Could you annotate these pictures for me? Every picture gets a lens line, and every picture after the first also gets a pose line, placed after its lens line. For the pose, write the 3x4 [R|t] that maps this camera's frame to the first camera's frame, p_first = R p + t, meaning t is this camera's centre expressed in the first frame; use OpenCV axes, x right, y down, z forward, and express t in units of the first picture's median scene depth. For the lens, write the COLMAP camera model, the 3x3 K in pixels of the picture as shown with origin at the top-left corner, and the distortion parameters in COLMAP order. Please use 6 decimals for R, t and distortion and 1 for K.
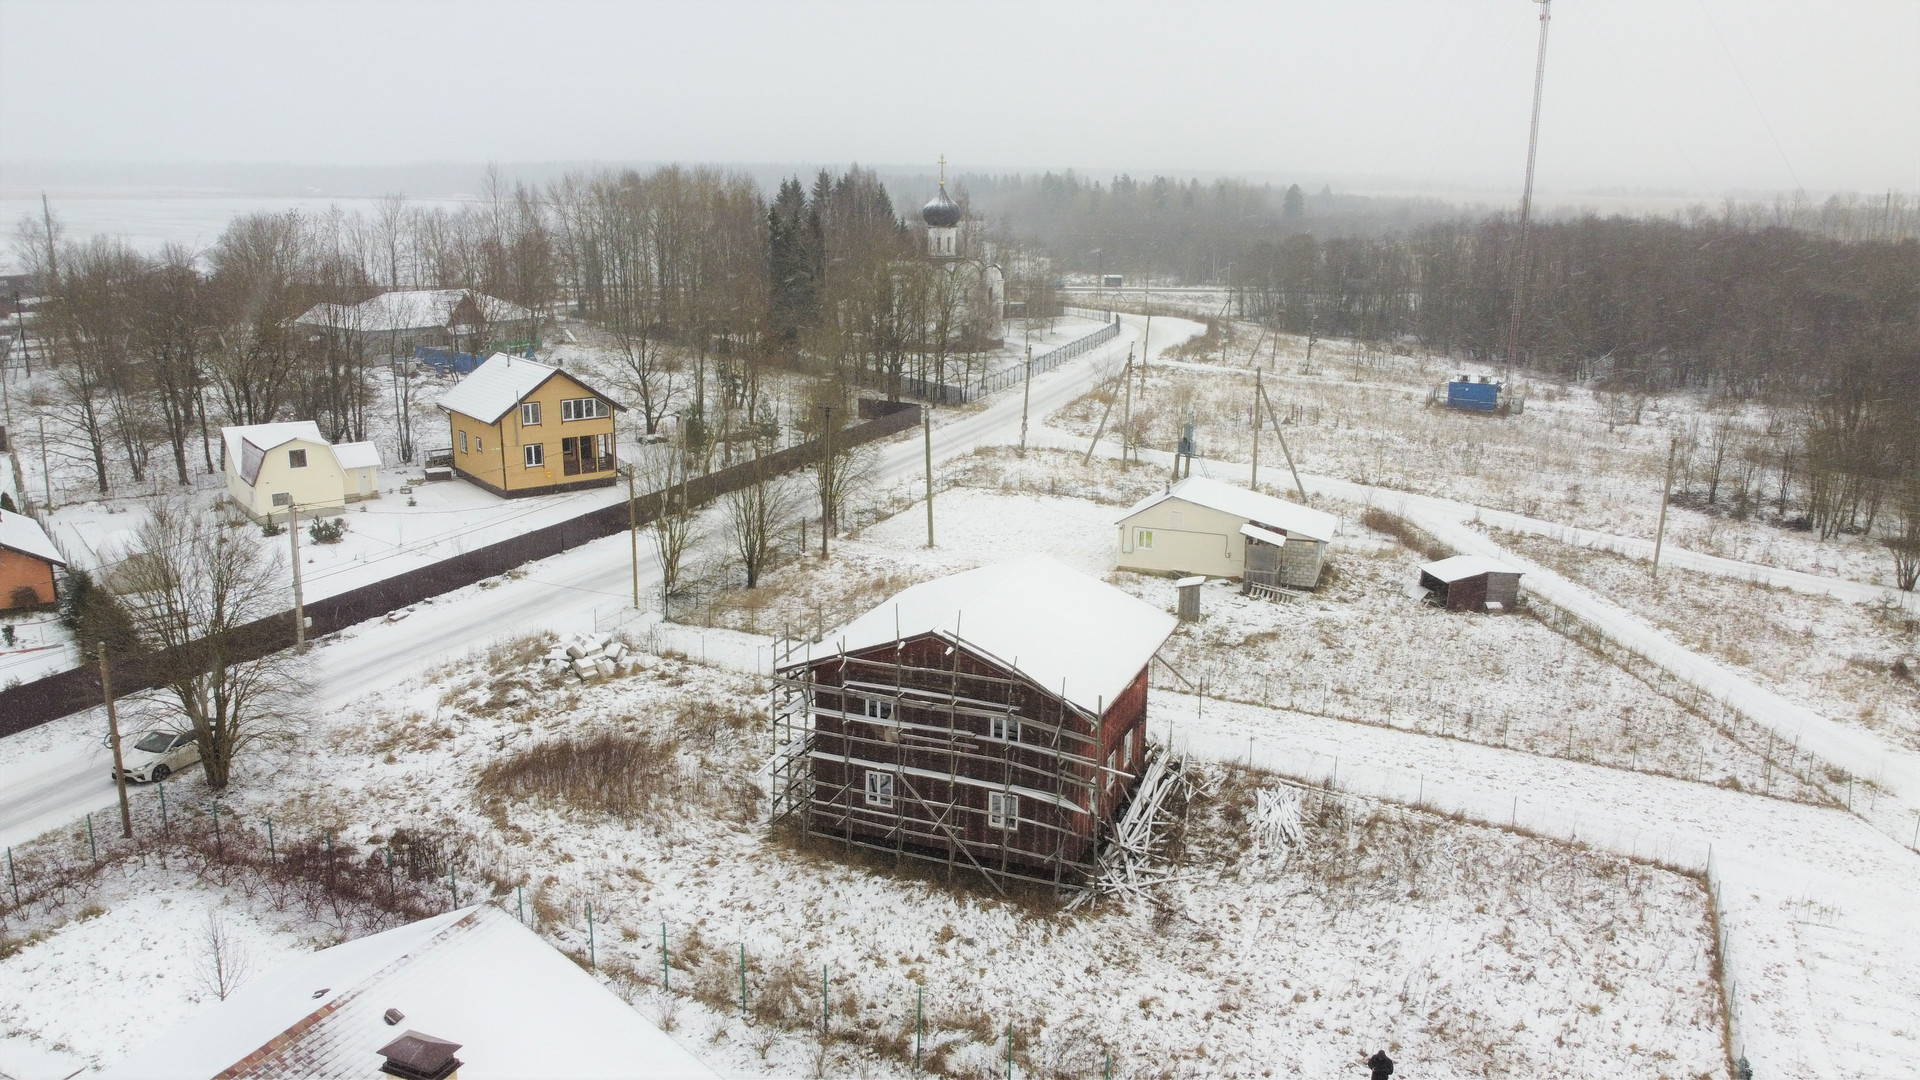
lens RADIAL K [[1449.2, 0, 960.0], [0, 1449.2, 540.0], [0, 0, 1]] dist [0.006848, -0.009566]
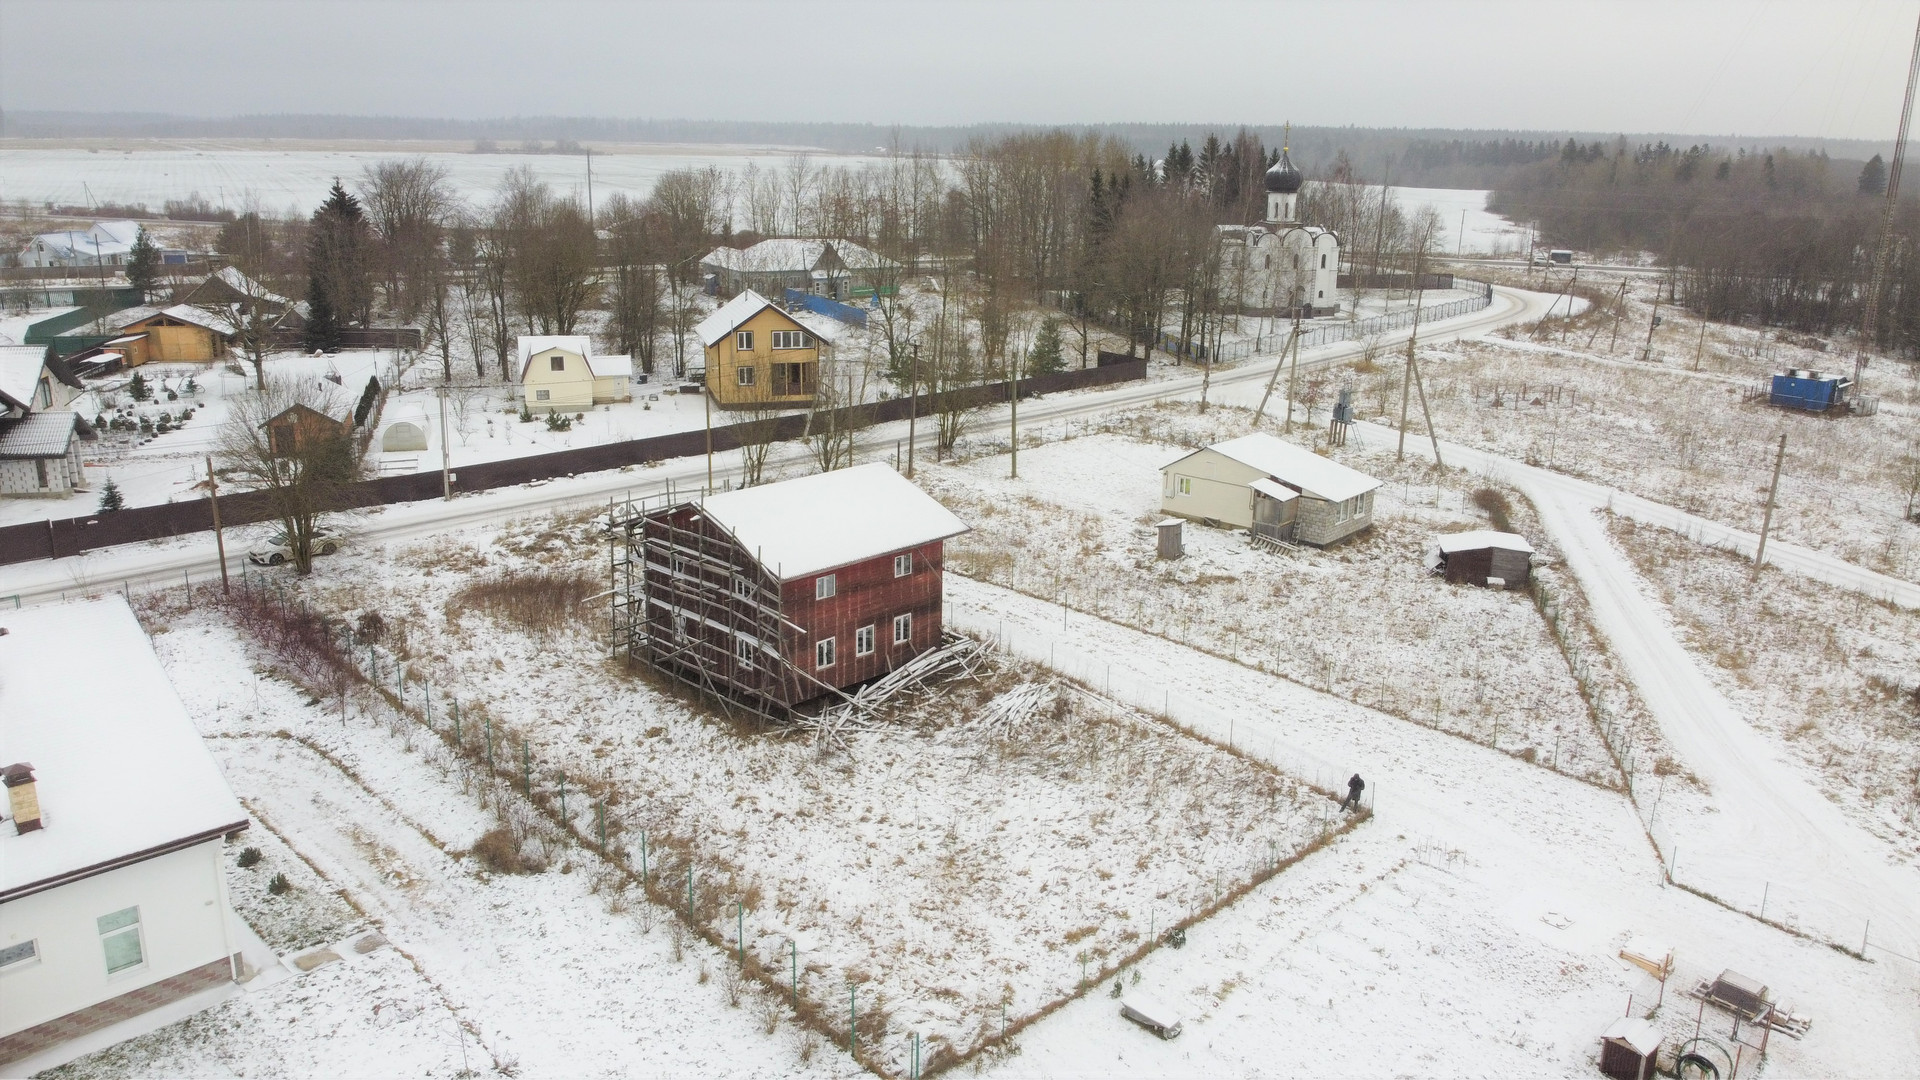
lens RADIAL K [[1449.2, 0, 960.0], [0, 1449.2, 540.0], [0, 0, 1]] dist [0.006848, -0.009566]
pose [[0.931587, 0.105256, -0.347947, 0.457838], [-0.097073, 0.994436, 0.040922, 0.014863], [0.350318, -0.004346, 0.936621, -0.077069]]
